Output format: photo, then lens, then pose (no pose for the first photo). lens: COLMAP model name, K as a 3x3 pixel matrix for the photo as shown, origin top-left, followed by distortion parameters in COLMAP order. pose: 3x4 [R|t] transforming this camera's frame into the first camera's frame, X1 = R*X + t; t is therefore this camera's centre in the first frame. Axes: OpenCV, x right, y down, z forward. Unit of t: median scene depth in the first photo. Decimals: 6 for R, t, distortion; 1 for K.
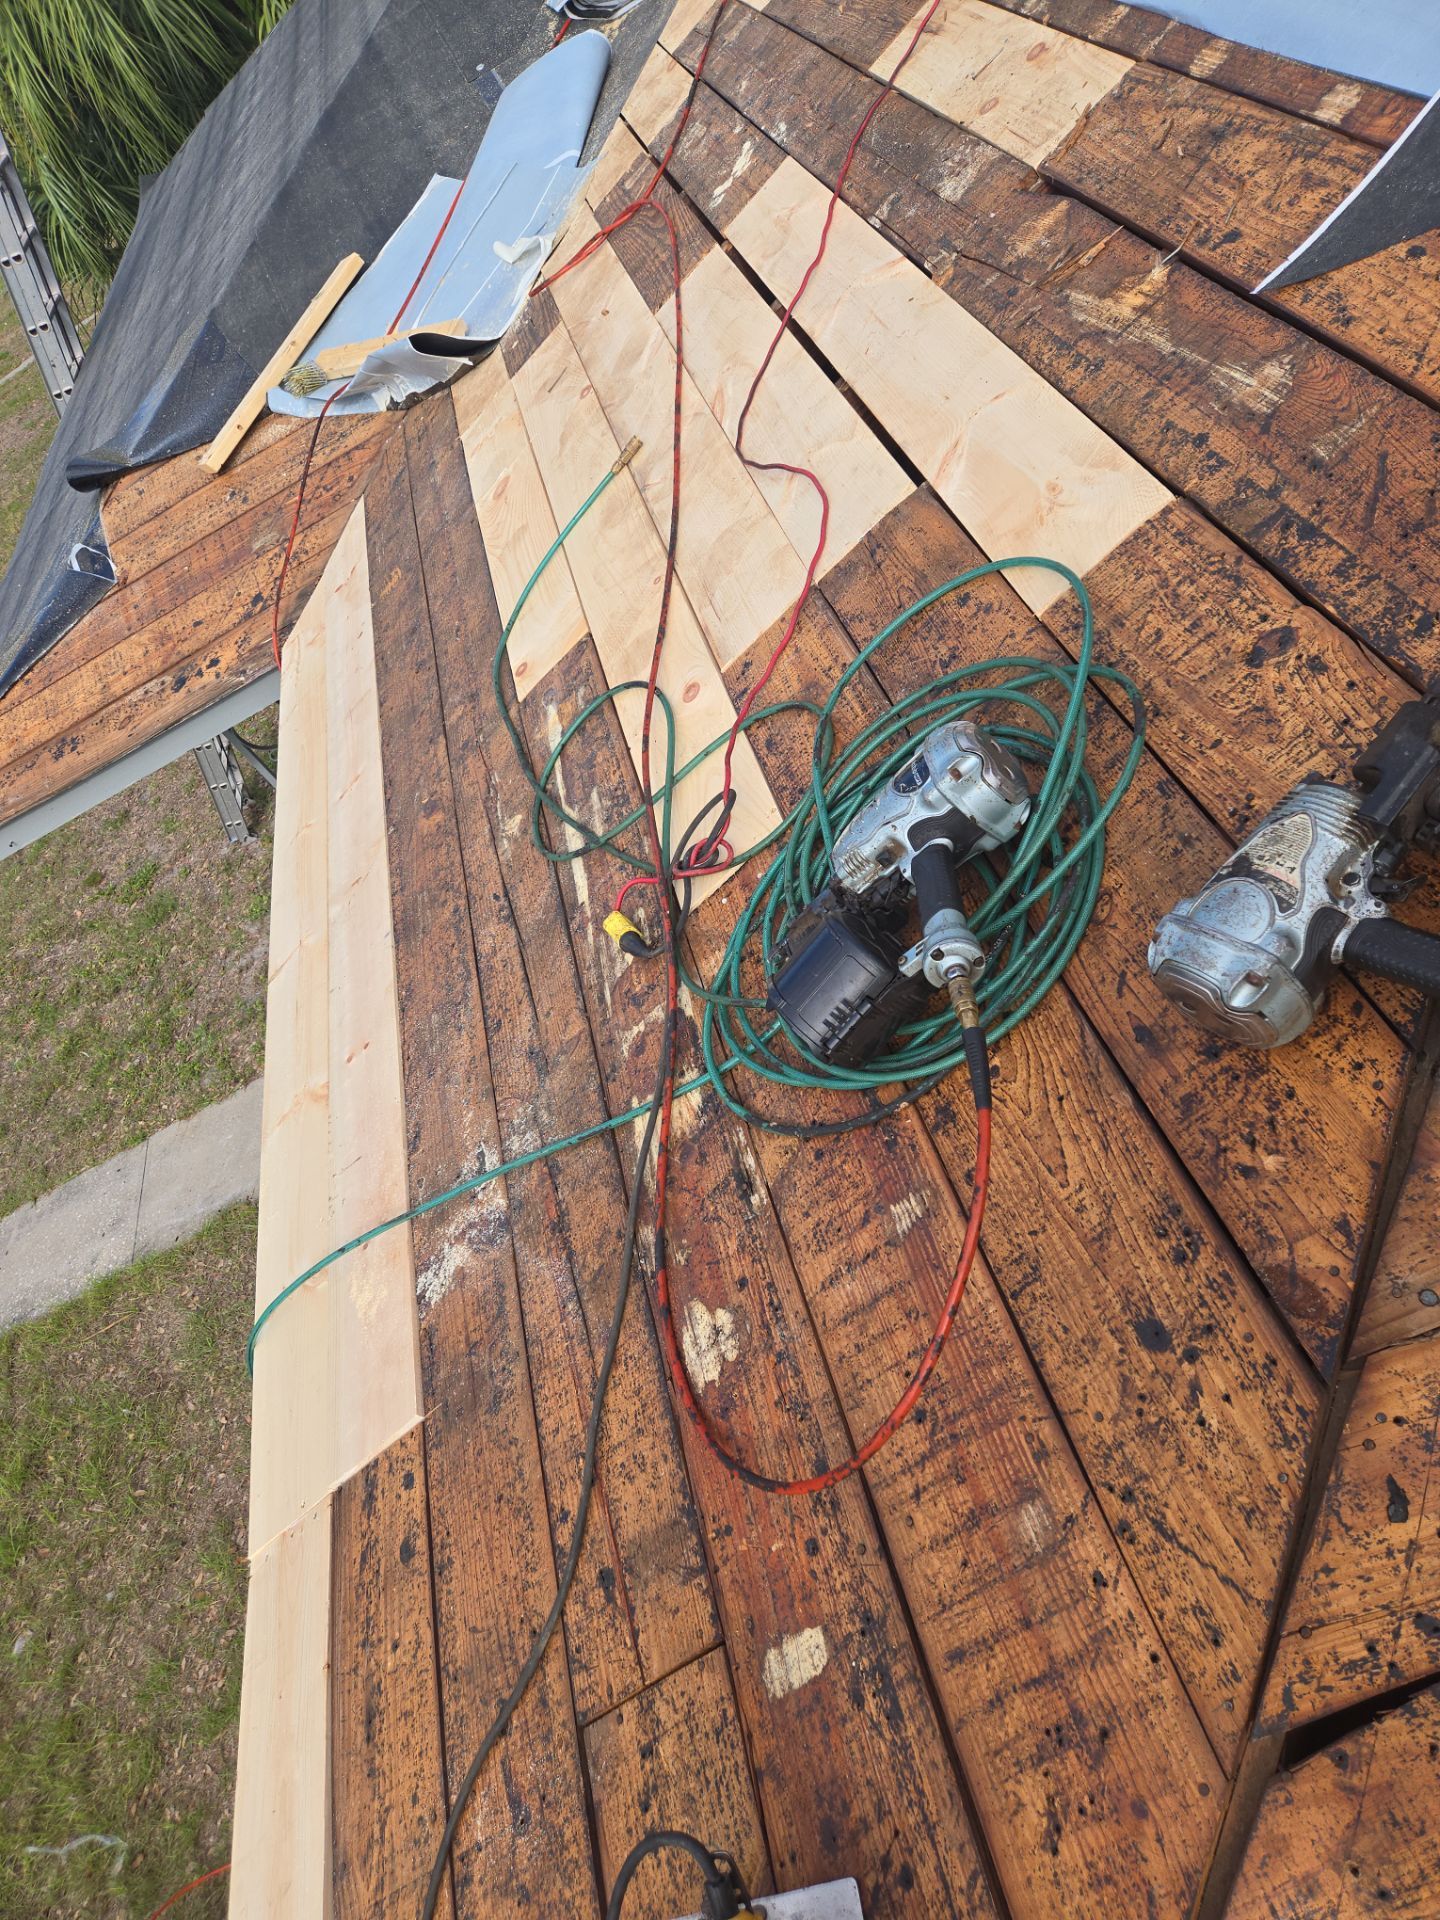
lens RADIAL K [[1275.9, 0, 710.8], [0, 1275.9, 972.9], [0, 0, 1]] dist [0.078167, -0.068829]
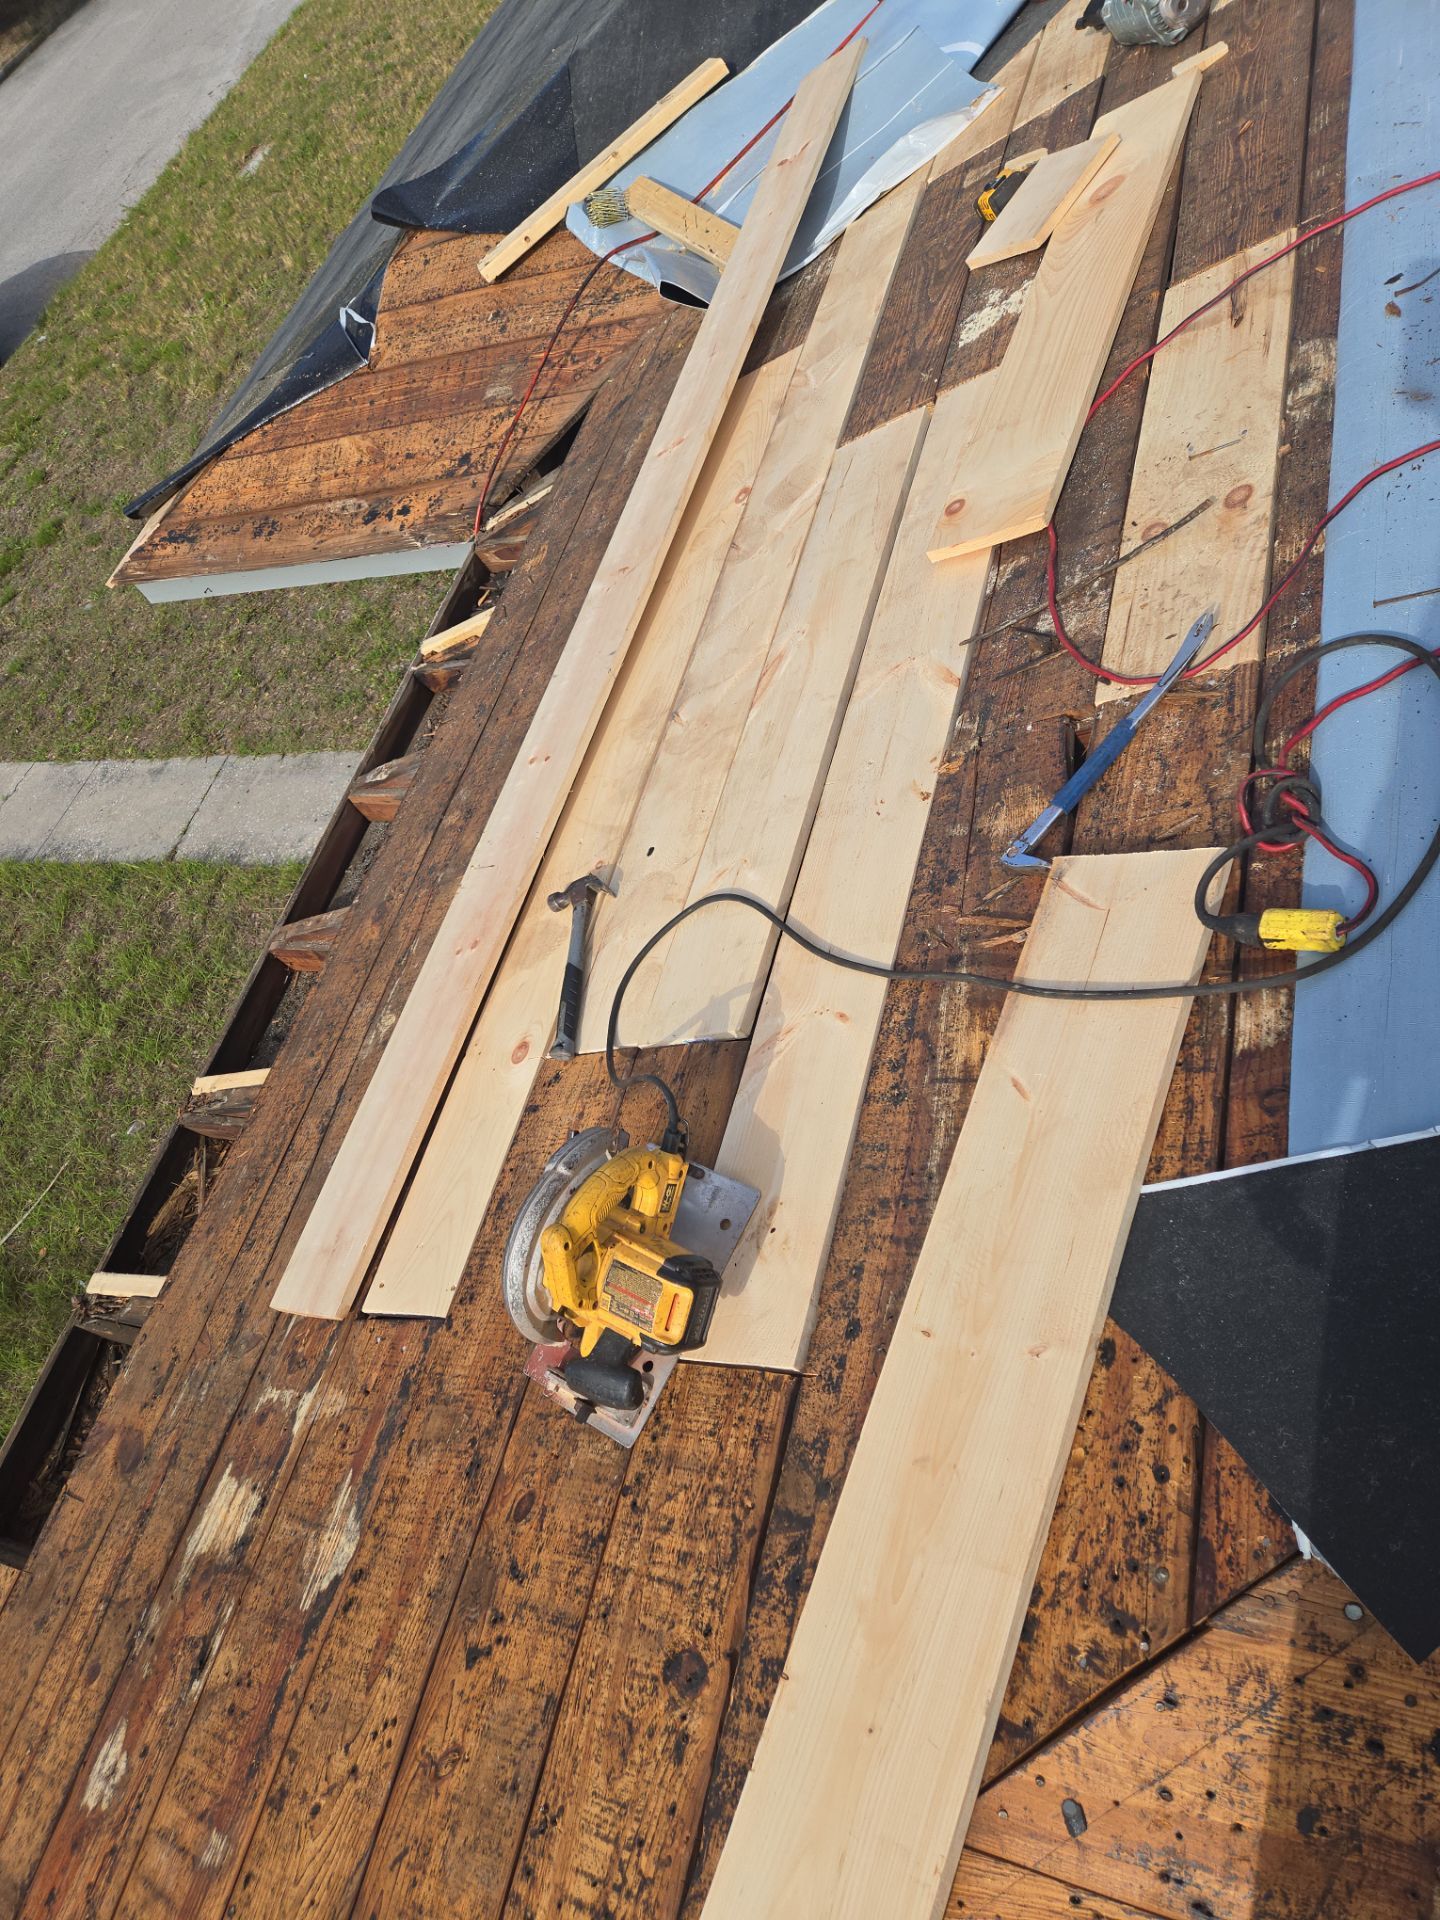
lens RADIAL K [[1275.9, 0, 718.8], [0, 1275.9, 953.0], [0, 0, 1]] dist [0.078167, -0.068829]
pose [[0.879043, 0.445618, -0.169433, 0.136042], [-0.373081, 0.864257, 0.337445, -0.367263], [0.296805, -0.233417, 0.925972, 0.092721]]
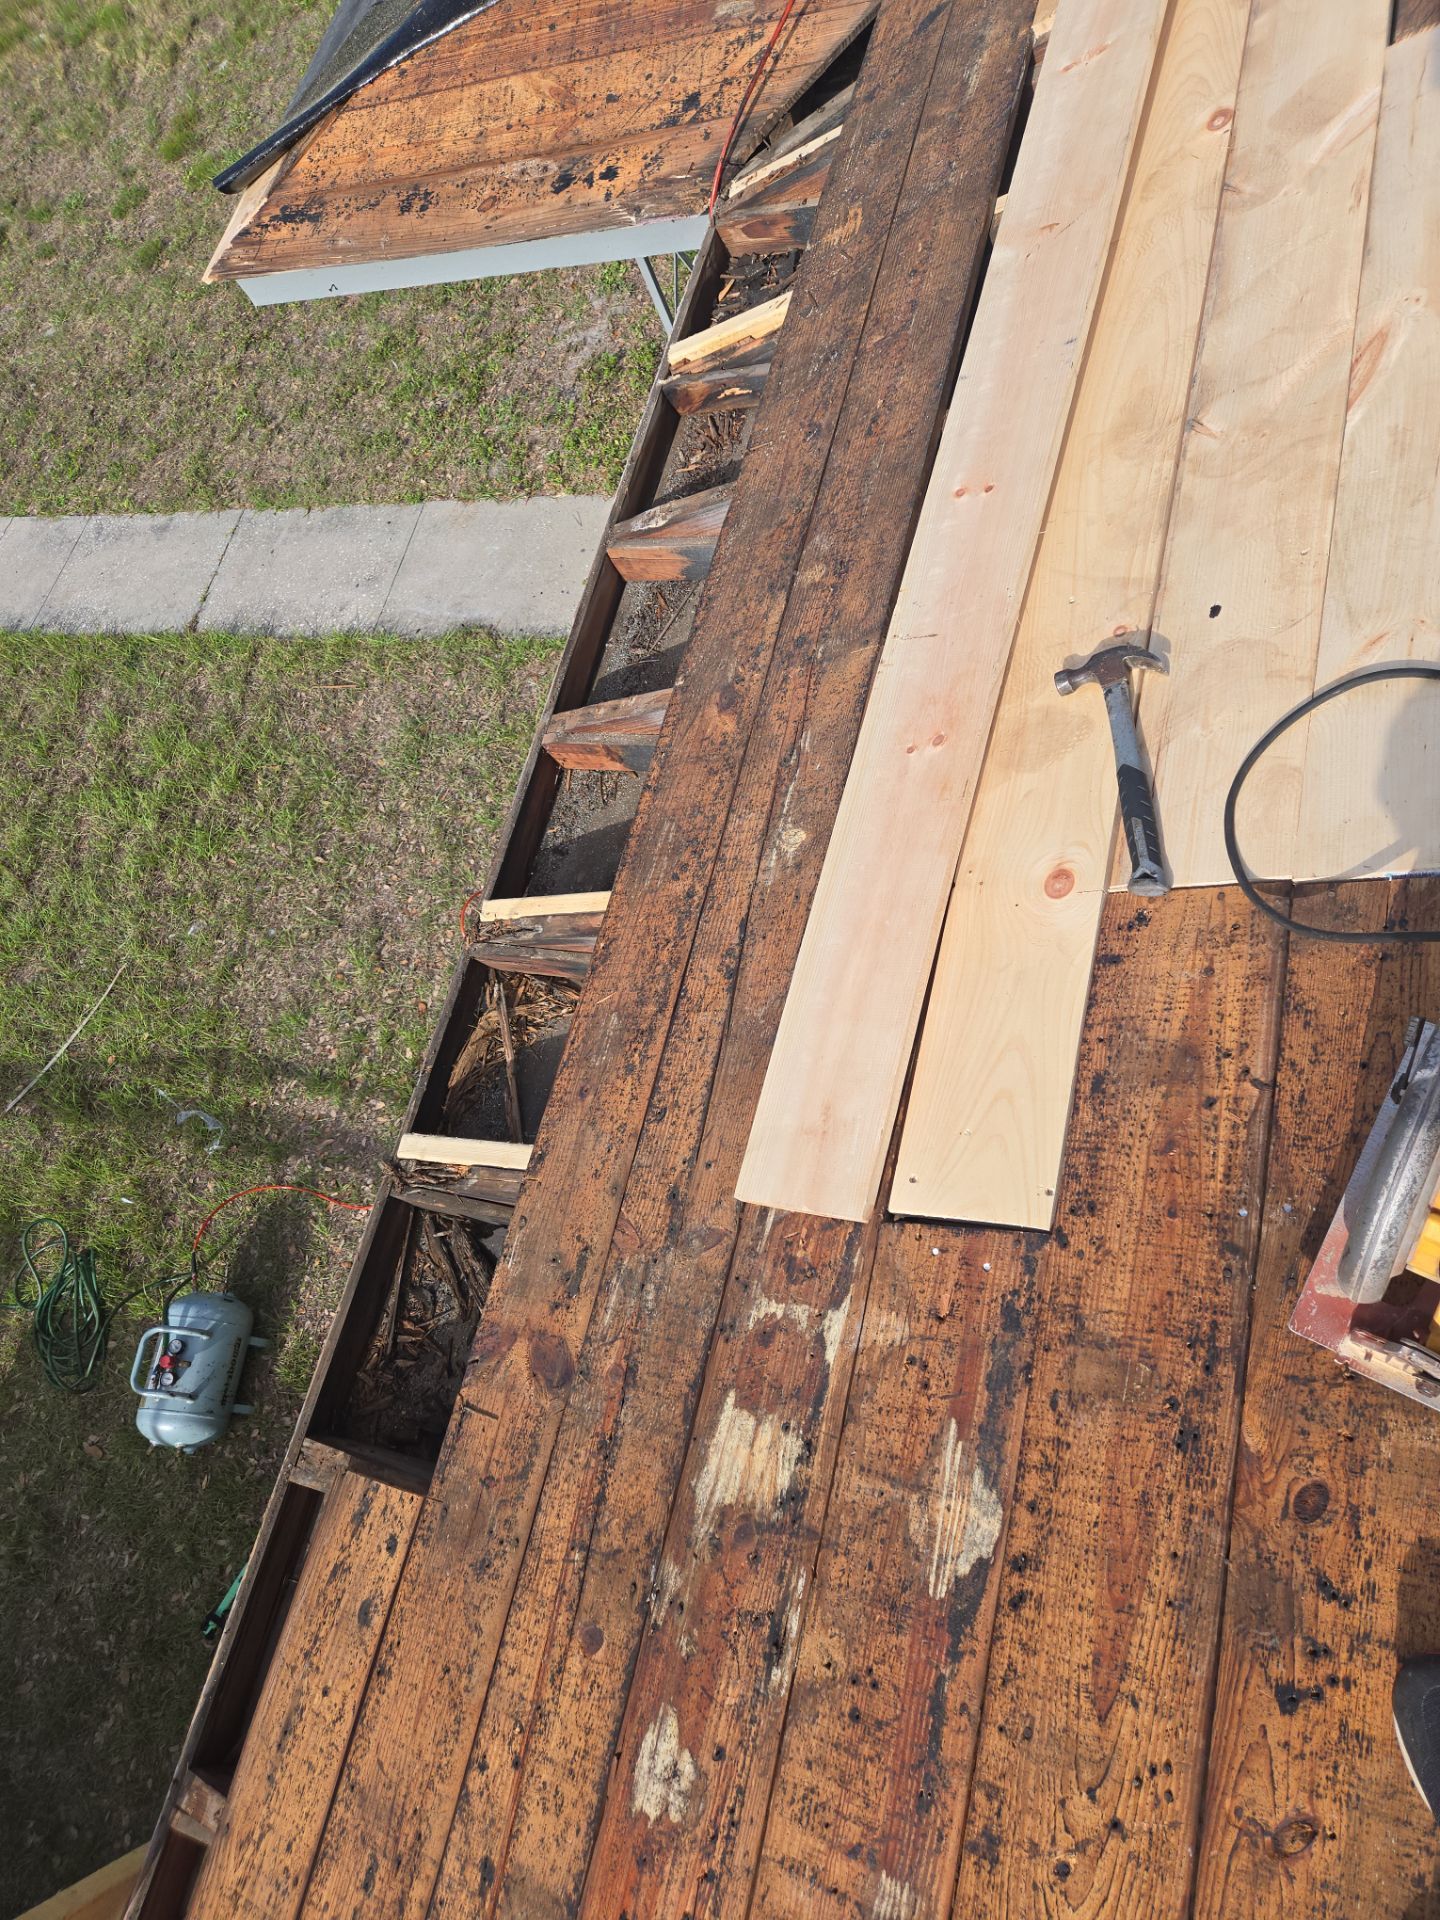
lens RADIAL K [[1275.9, 0, 710.6], [0, 1275.9, 950.5], [0, 0, 1]] dist [0.078167, -0.068829]
pose [[0.886820, 0.458428, -0.058262, -0.073882], [-0.382487, 0.798905, 0.464172, -0.251897], [0.259335, -0.389352, 0.883827, 0.150685]]
